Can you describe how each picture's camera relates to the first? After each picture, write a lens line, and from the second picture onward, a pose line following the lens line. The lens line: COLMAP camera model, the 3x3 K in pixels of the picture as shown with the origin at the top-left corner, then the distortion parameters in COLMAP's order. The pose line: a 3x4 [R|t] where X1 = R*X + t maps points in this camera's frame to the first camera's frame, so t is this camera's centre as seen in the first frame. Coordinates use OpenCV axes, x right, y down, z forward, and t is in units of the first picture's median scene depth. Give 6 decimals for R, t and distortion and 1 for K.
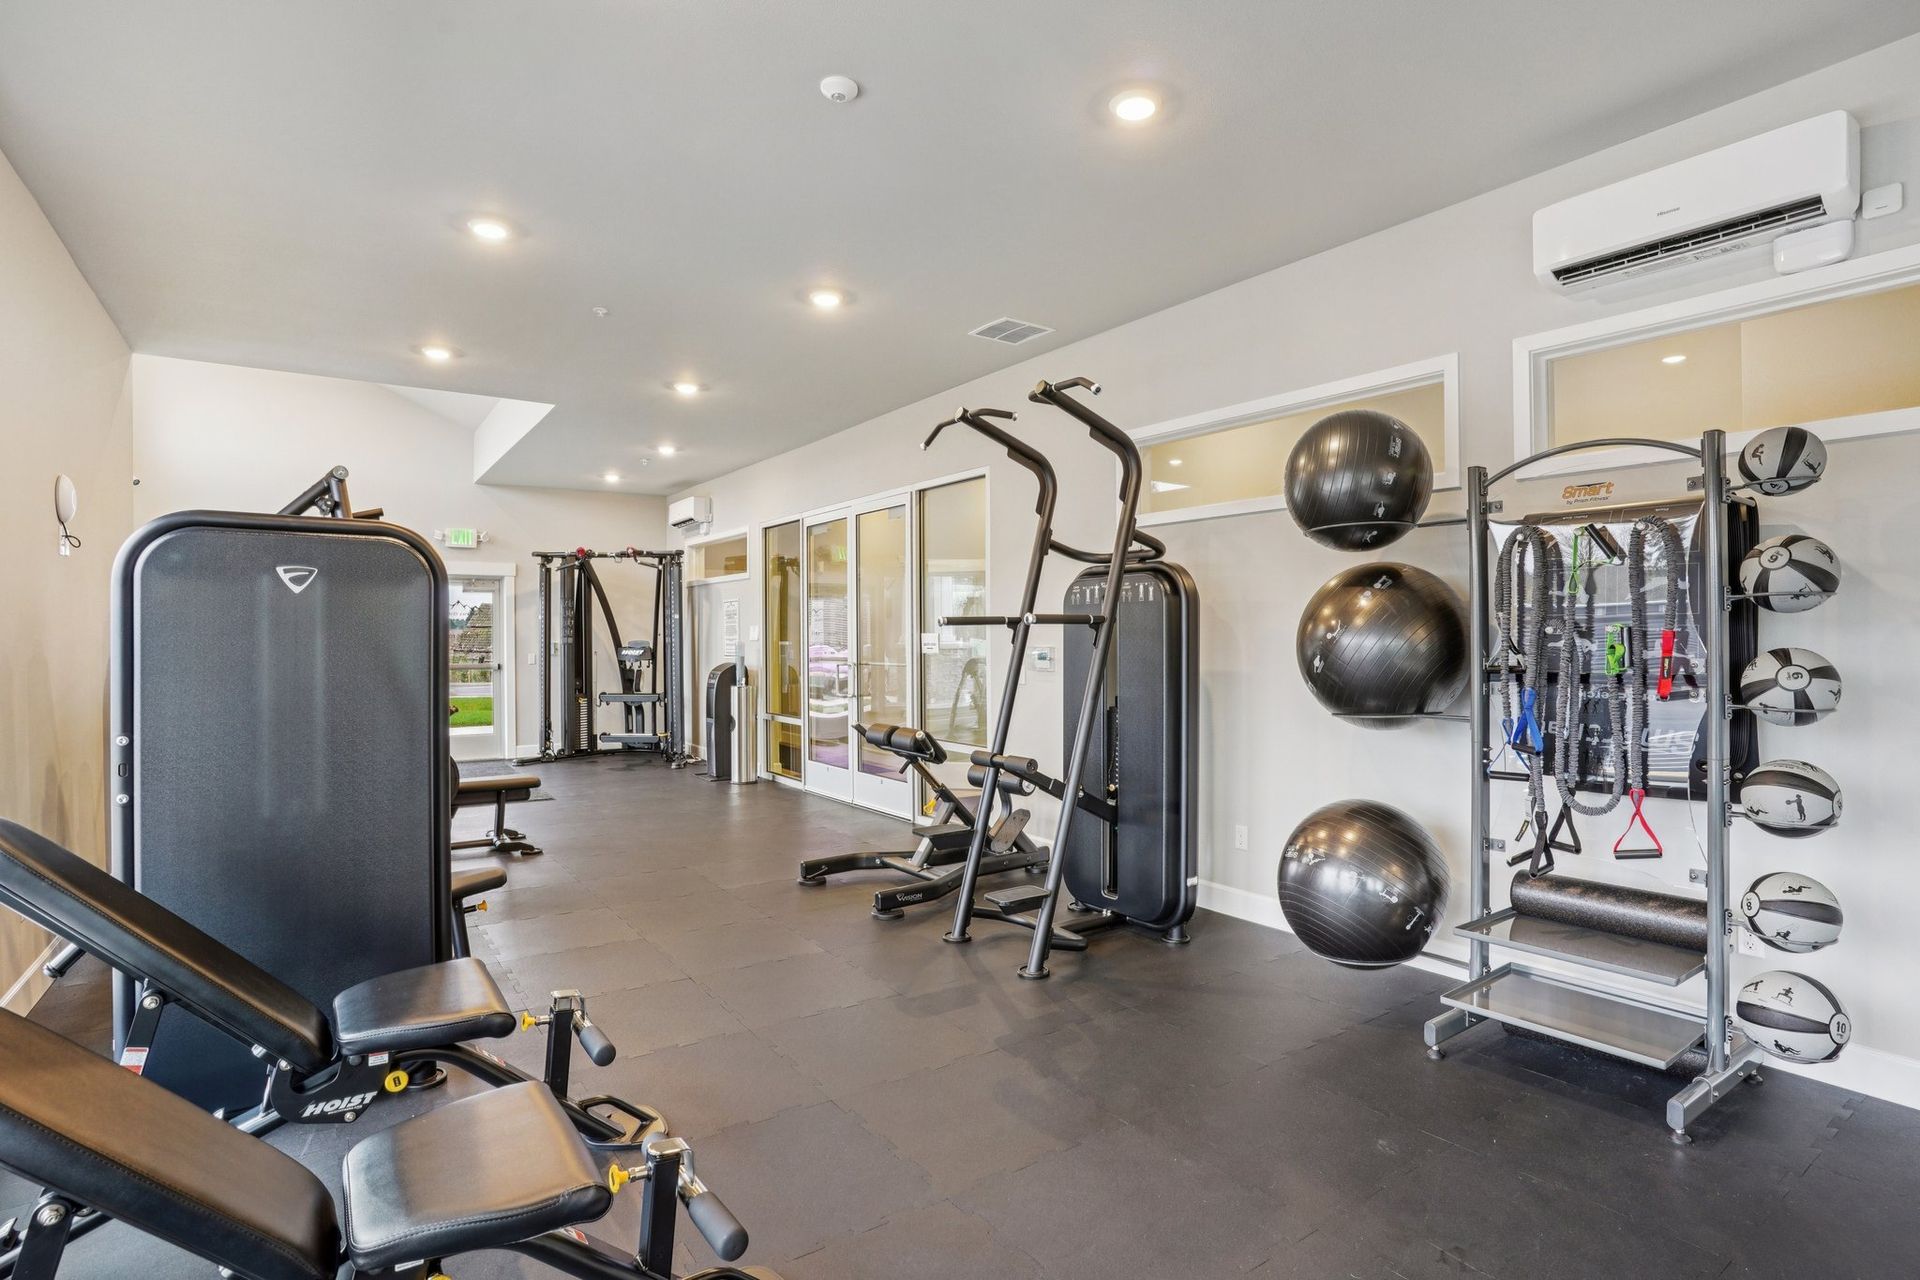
lens RADIAL K [[1053.2, 0, 953.1], [0, 1053.2, 648.4], [0, 0, 1]] dist [-0.024278, -0.000089]
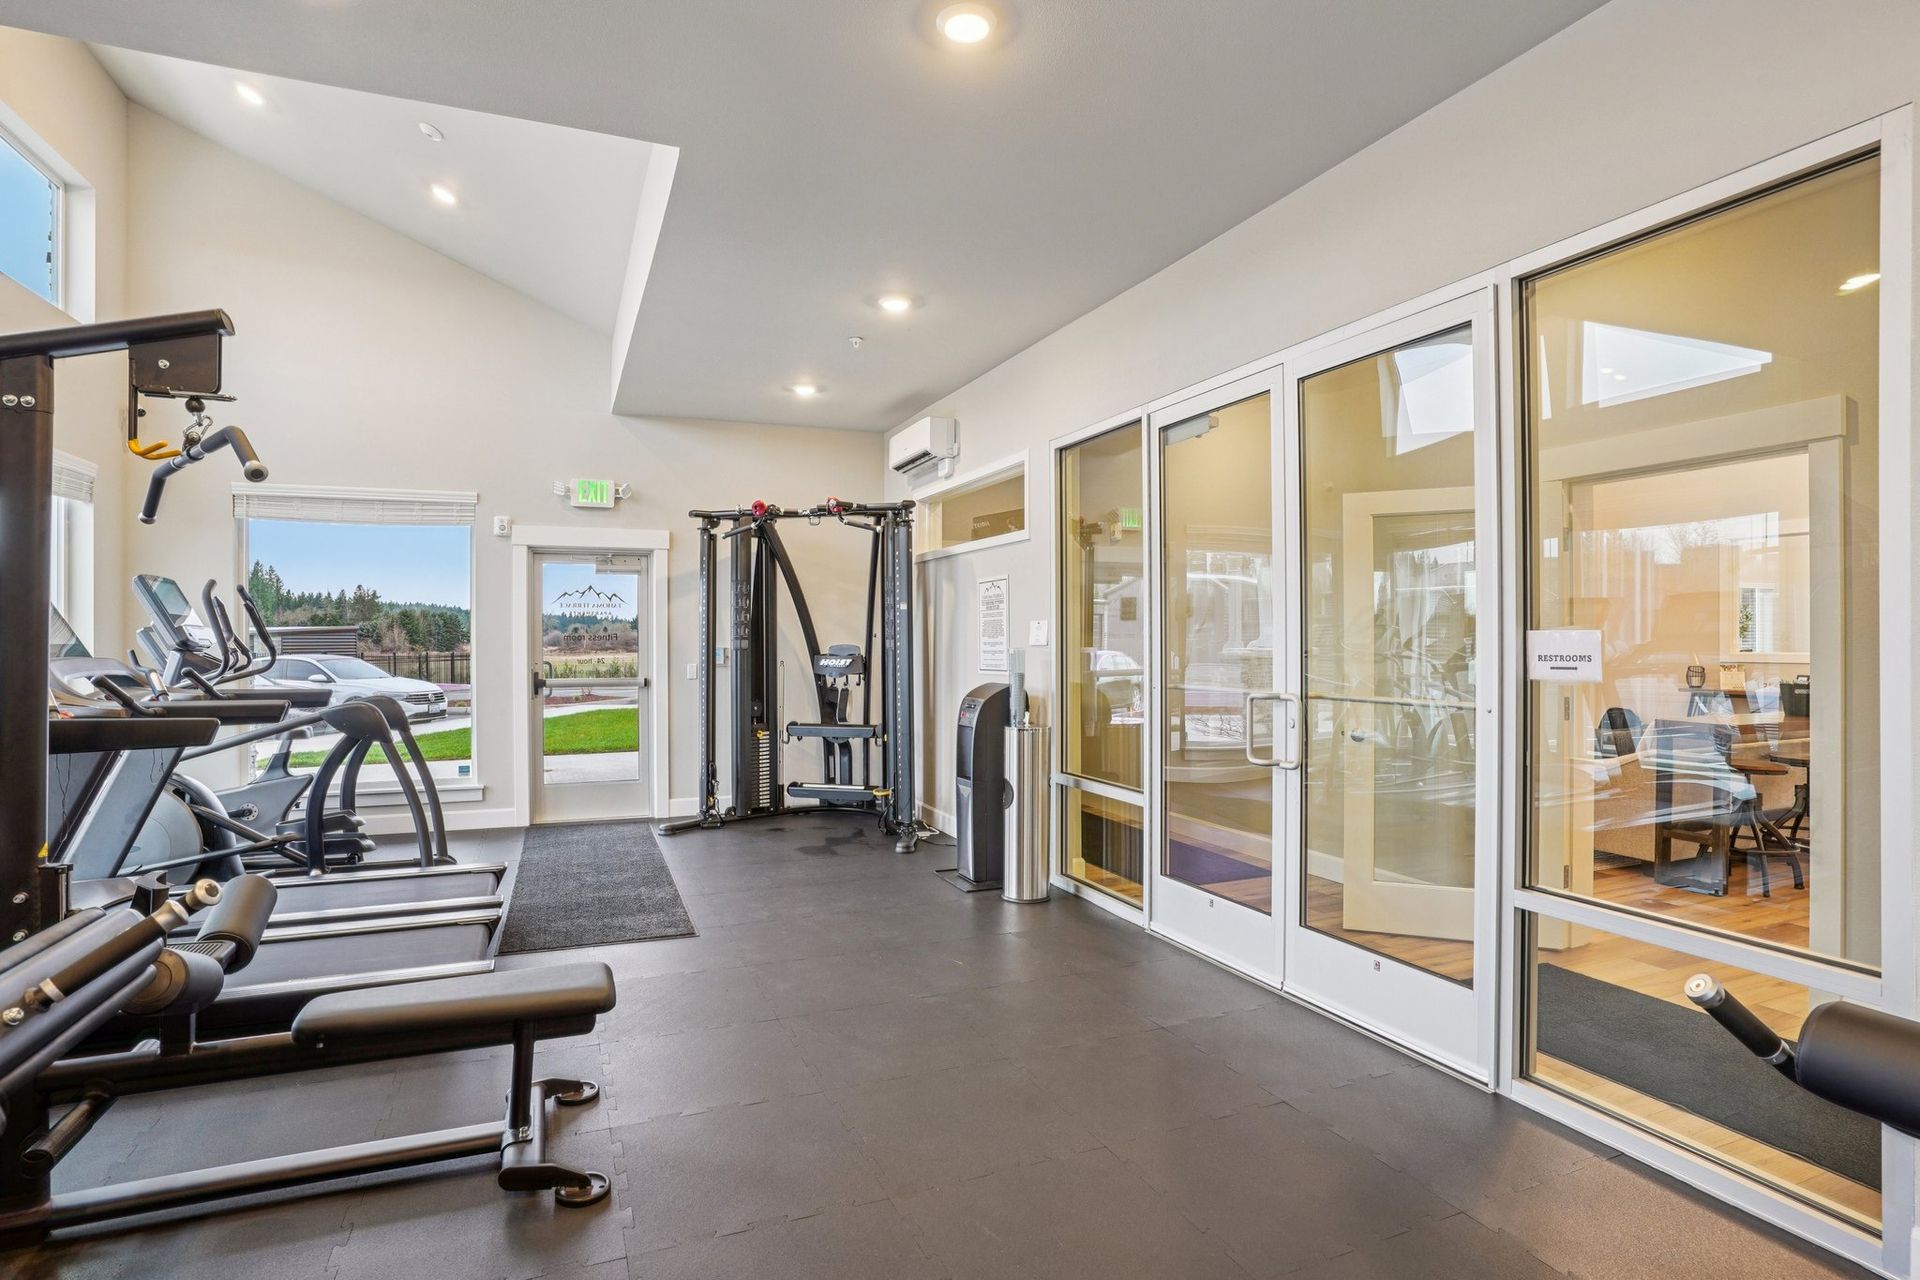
lens RADIAL K [[984.3, 0, 945.9], [0, 984.3, 638.6], [0, 0, 1]] dist [-0.026629, 0.002762]
pose [[0.983030, -0.000213, -0.183447, -0.127181], [-0.001776, 0.999941, -0.010681, -0.004808], [0.183438, 0.010826, 0.982972, 0.417020]]
